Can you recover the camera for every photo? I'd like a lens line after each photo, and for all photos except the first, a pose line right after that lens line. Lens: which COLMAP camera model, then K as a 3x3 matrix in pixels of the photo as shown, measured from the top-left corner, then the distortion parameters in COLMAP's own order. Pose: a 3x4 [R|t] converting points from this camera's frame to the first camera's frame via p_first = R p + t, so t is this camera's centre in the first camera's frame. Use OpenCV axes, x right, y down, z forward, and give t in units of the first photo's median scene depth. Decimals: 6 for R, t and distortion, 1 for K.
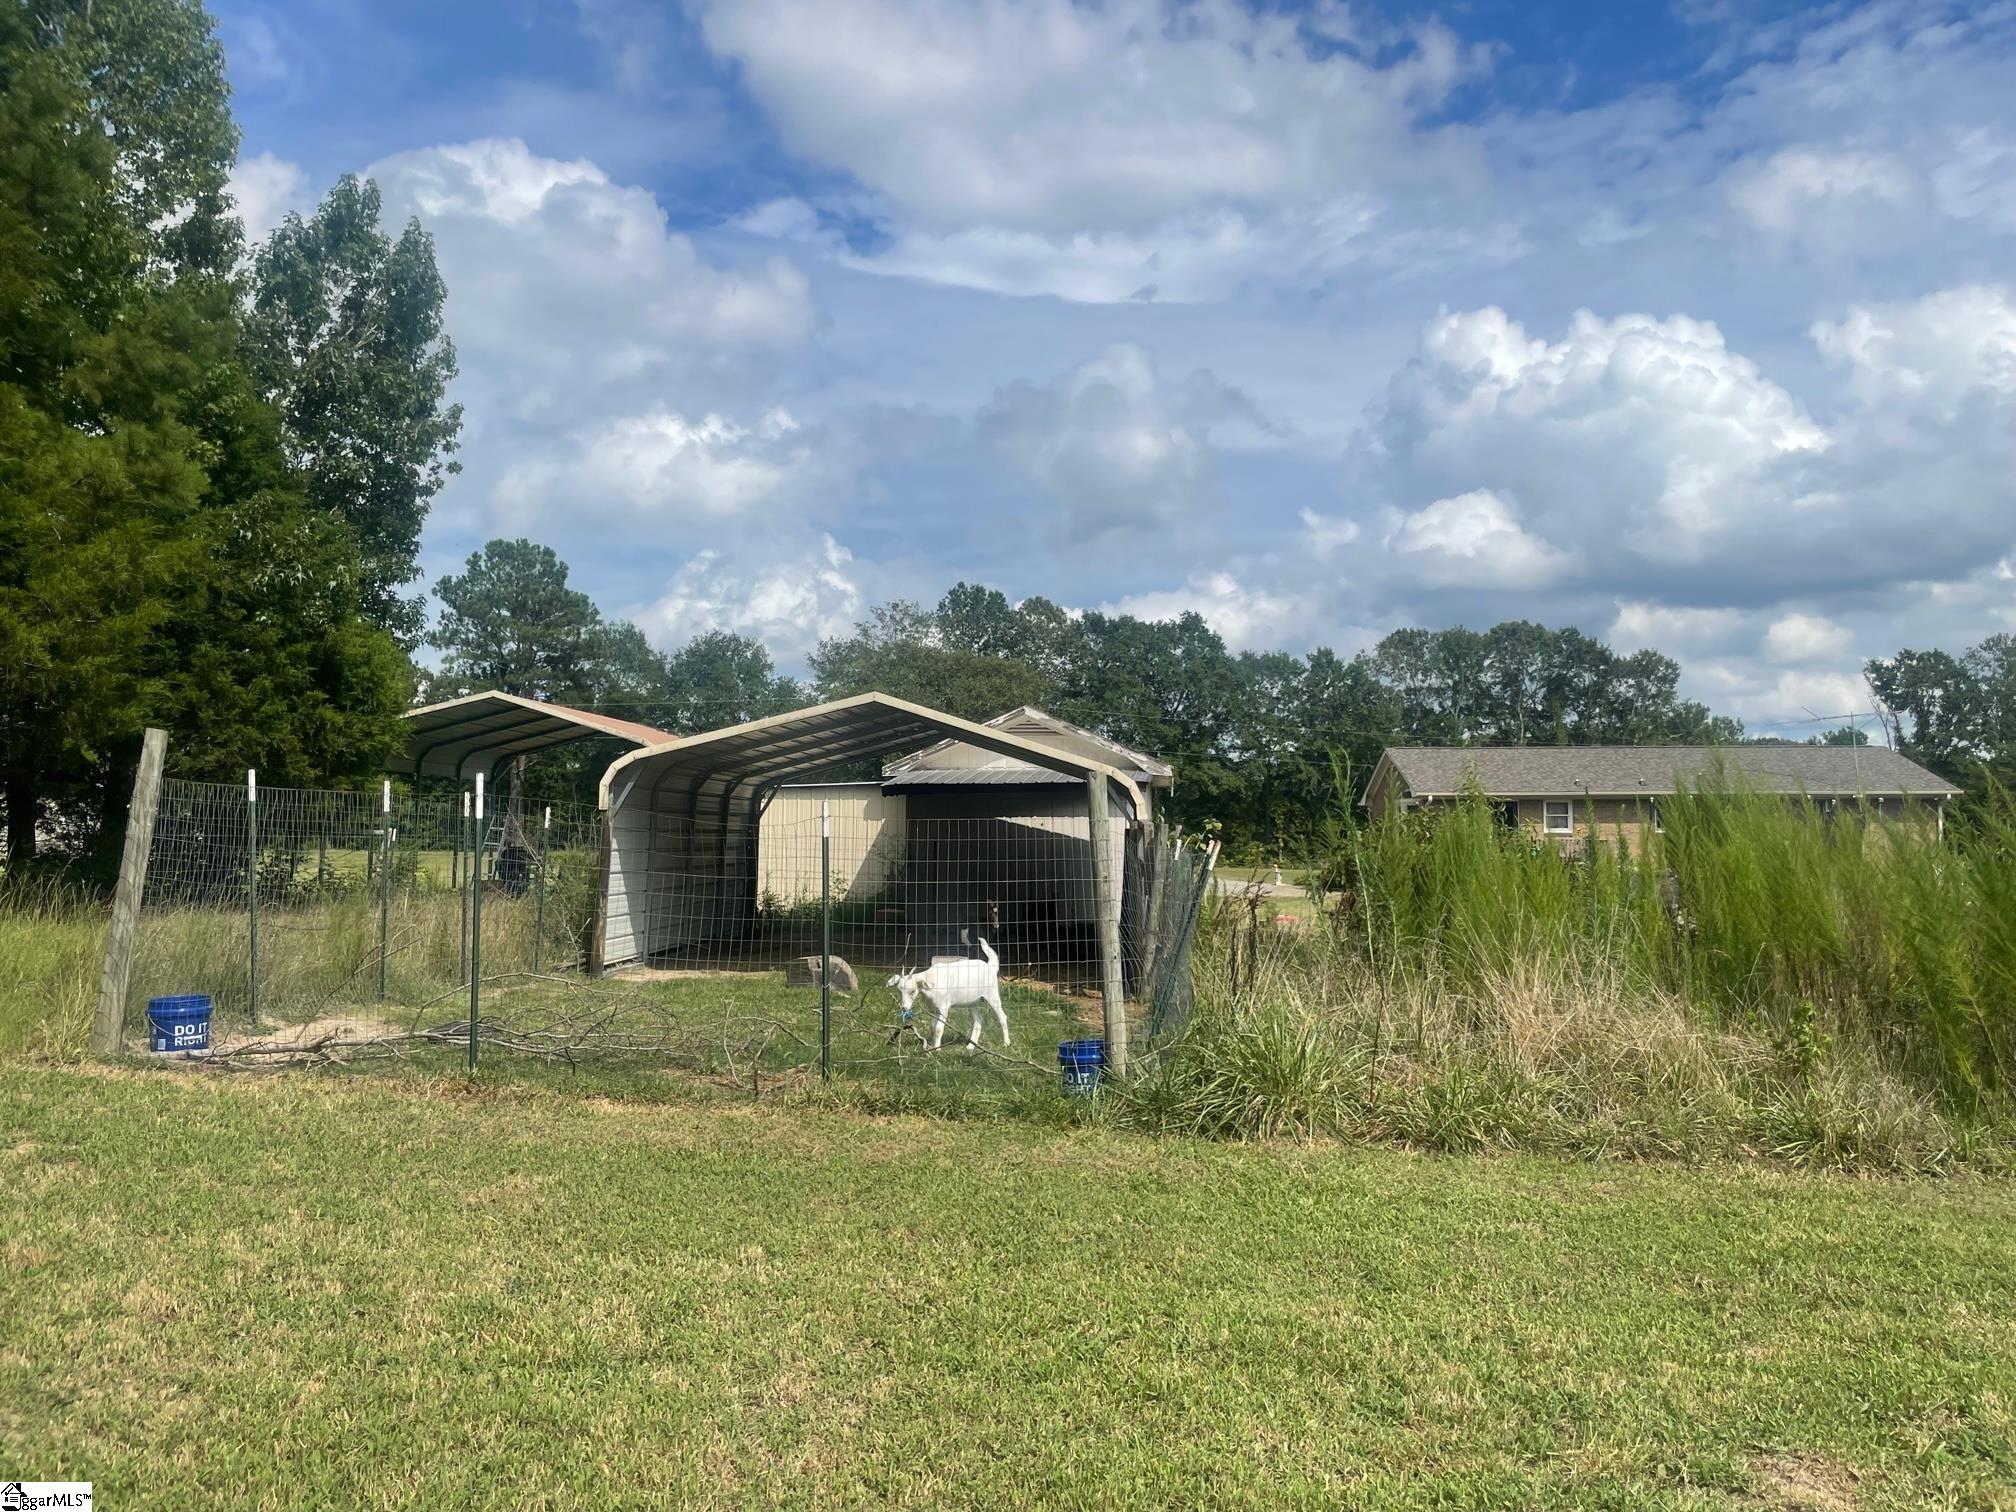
lens RADIAL K [[1505.7, 0, 999.2], [0, 1505.7, 762.2], [0, 0, 1]] dist [0.043057, -0.044905]
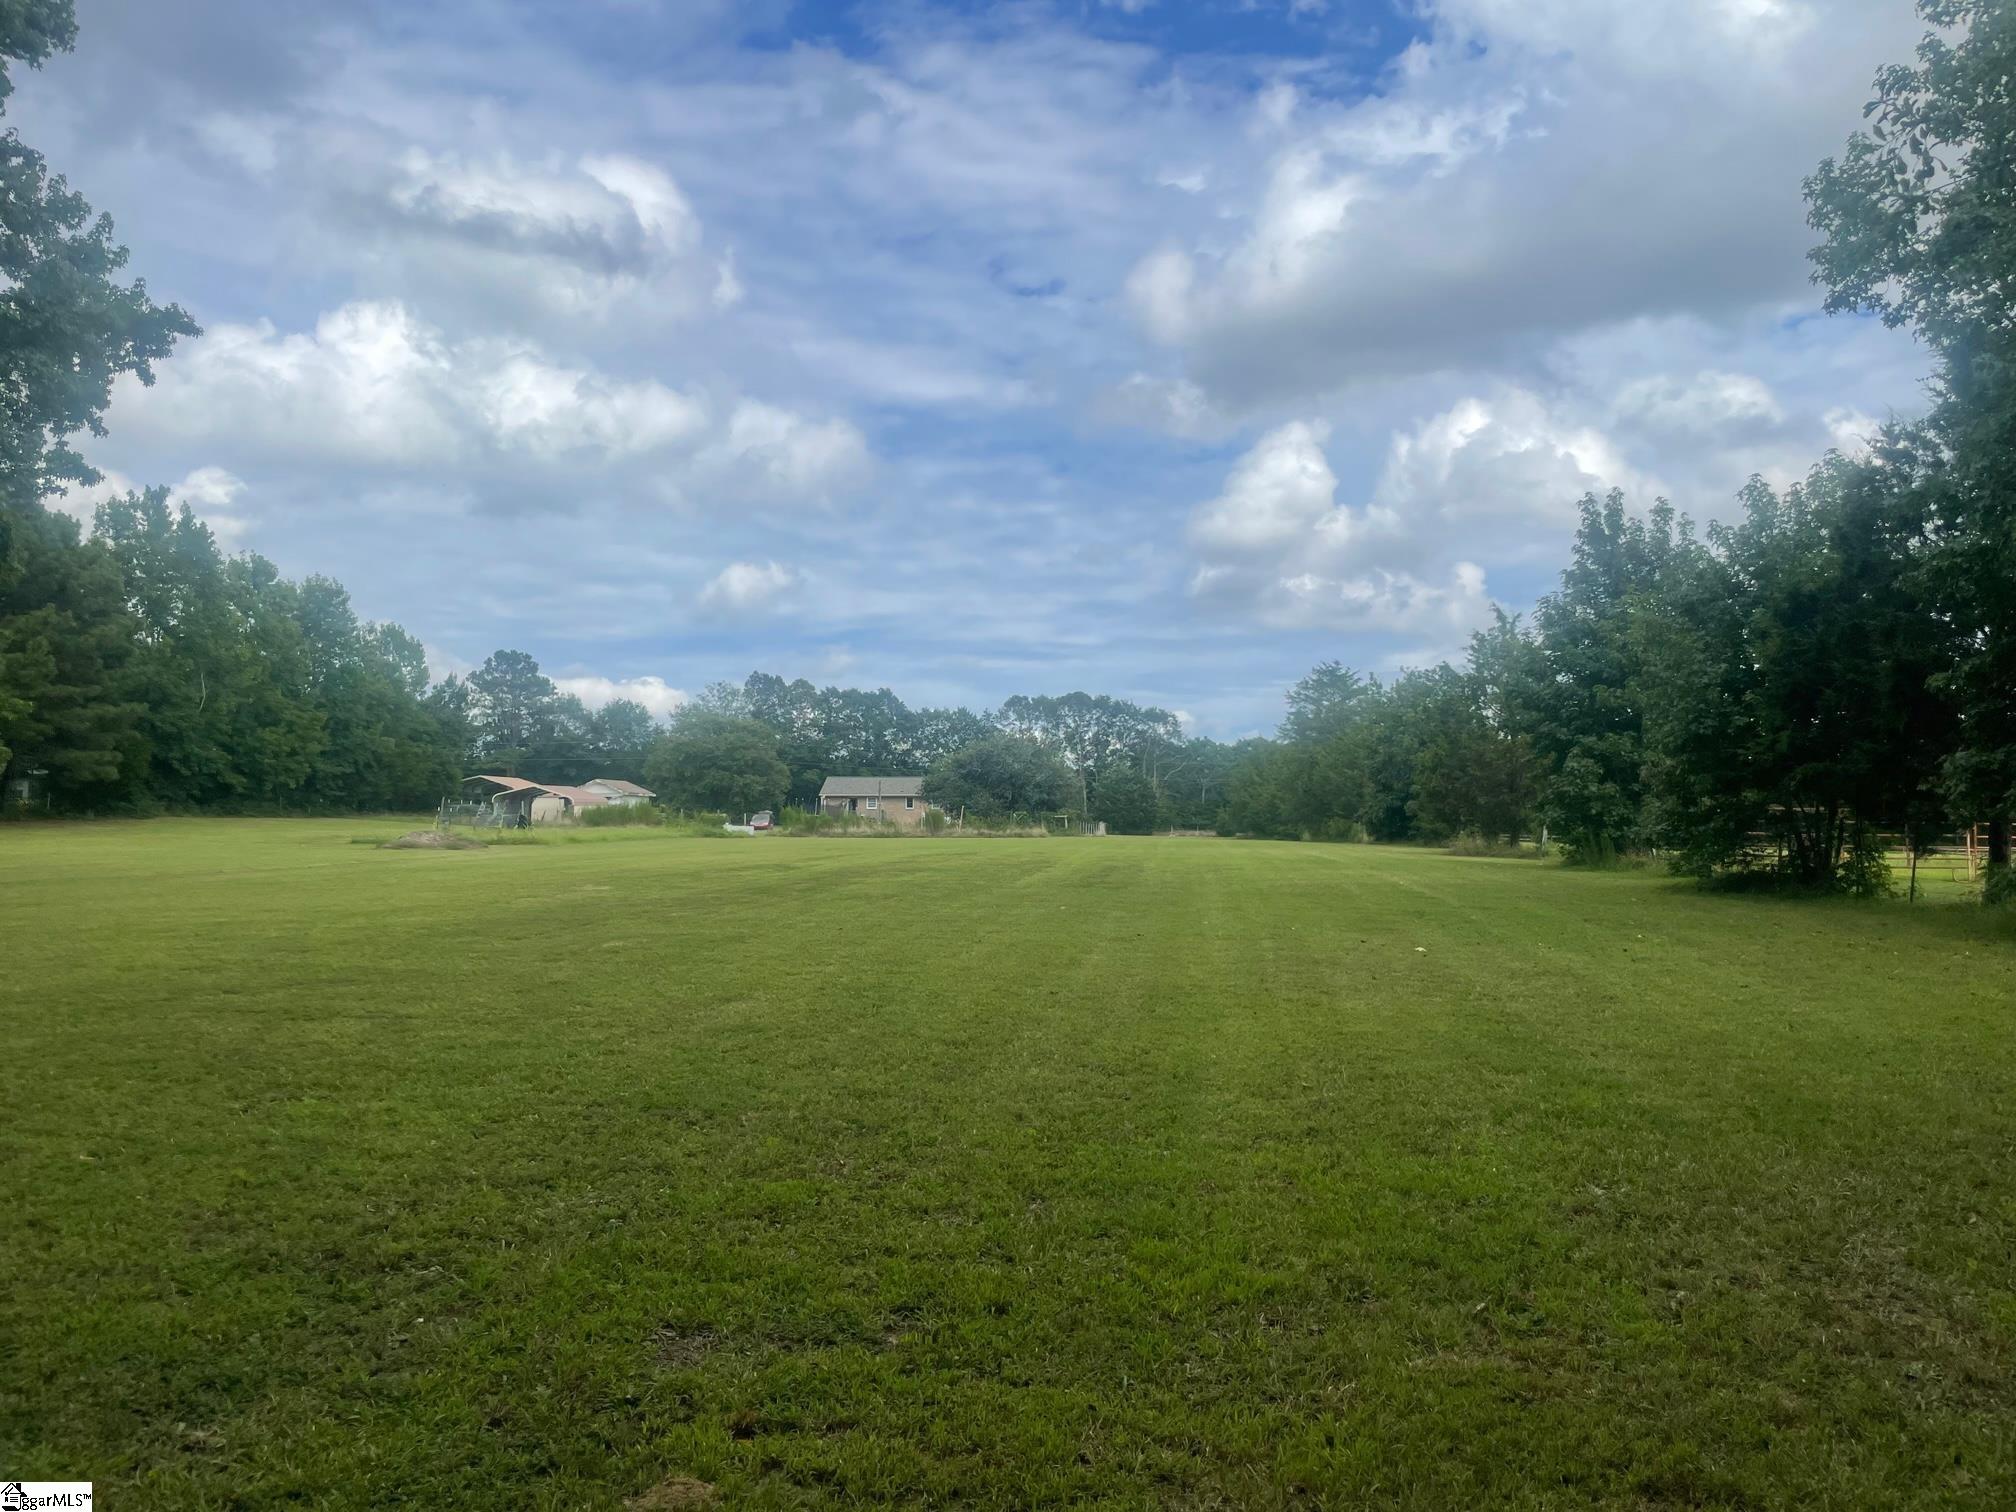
lens RADIAL K [[1505.7, 0, 996.5], [0, 1505.7, 753.9], [0, 0, 1]] dist [0.043057, -0.044905]
pose [[0.999468, 0.006027, -0.032045, 0.319264], [-0.005728, 0.999939, 0.009412, -0.038638], [0.032099, -0.009224, 0.999442, -0.790973]]
